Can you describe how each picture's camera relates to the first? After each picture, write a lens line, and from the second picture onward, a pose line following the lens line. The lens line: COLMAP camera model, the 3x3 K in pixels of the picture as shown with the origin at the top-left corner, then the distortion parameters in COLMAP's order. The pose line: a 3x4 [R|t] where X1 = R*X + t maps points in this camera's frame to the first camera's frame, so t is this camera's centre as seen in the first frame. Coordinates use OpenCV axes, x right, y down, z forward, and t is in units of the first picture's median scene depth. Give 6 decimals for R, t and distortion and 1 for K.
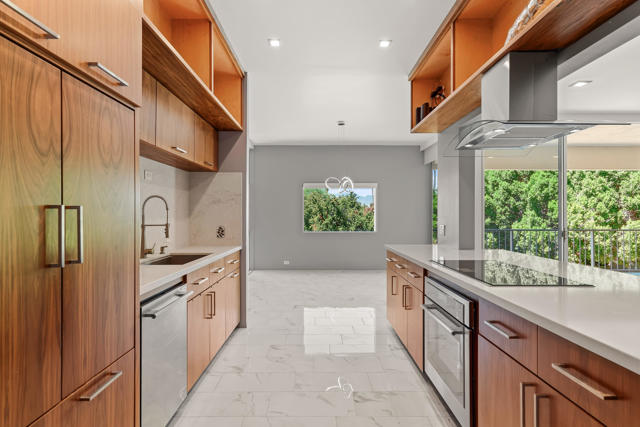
lens RADIAL K [[327.6, 0, 322.2], [0, 327.6, 214.6], [0, 0, 1]] dist [-0.006424, 0.000177]
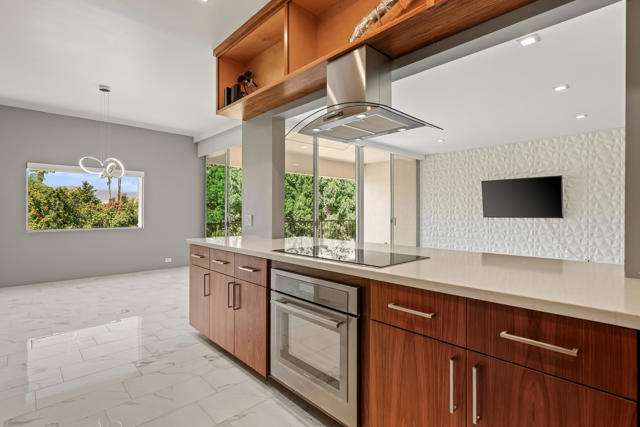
lens RADIAL K [[304.4, 0, 314.3], [0, 304.4, 212.0], [0, 0, 1]] dist [0.006409, 0.001186]
pose [[0.733462, 0.000719, 0.679730, -0.024623], [-0.001741, 0.999998, 0.000822, 0.004755], [-0.679728, -0.001787, 0.733462, 0.045199]]
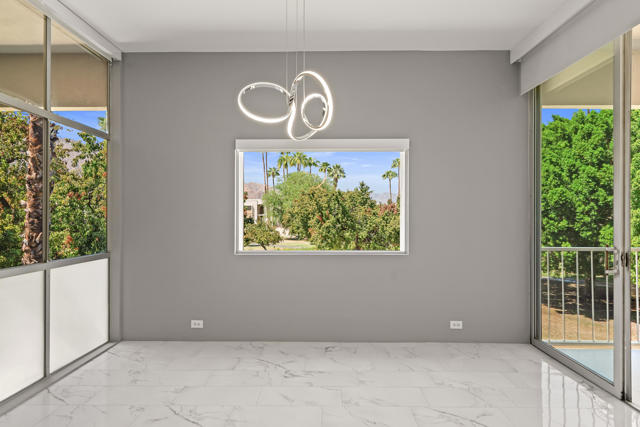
lens RADIAL K [[383.8, 0, 320.9], [0, 383.8, 211.3], [0, 0, 1]] dist [0.005637, 0.004756]
pose [[0.999677, 0.001702, -0.025347, 0.031771], [-0.001947, 0.999951, -0.009664, 0.001560], [0.025329, 0.009710, 0.999632, 0.236117]]
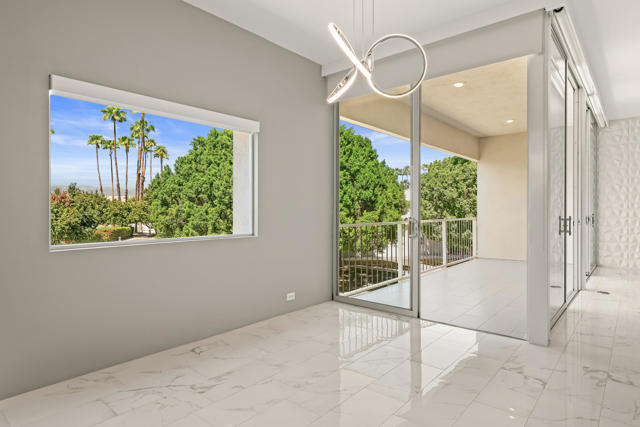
lens RADIAL K [[363.0, 0, 314.6], [0, 363.0, 211.8], [0, 0, 1]] dist [0.003077, 0.000411]
pose [[0.667940, -0.005079, 0.744198, -0.096224], [0.000457, 0.999979, 0.006415, 0.011454], [-0.744215, -0.003945, 0.667928, 0.315170]]
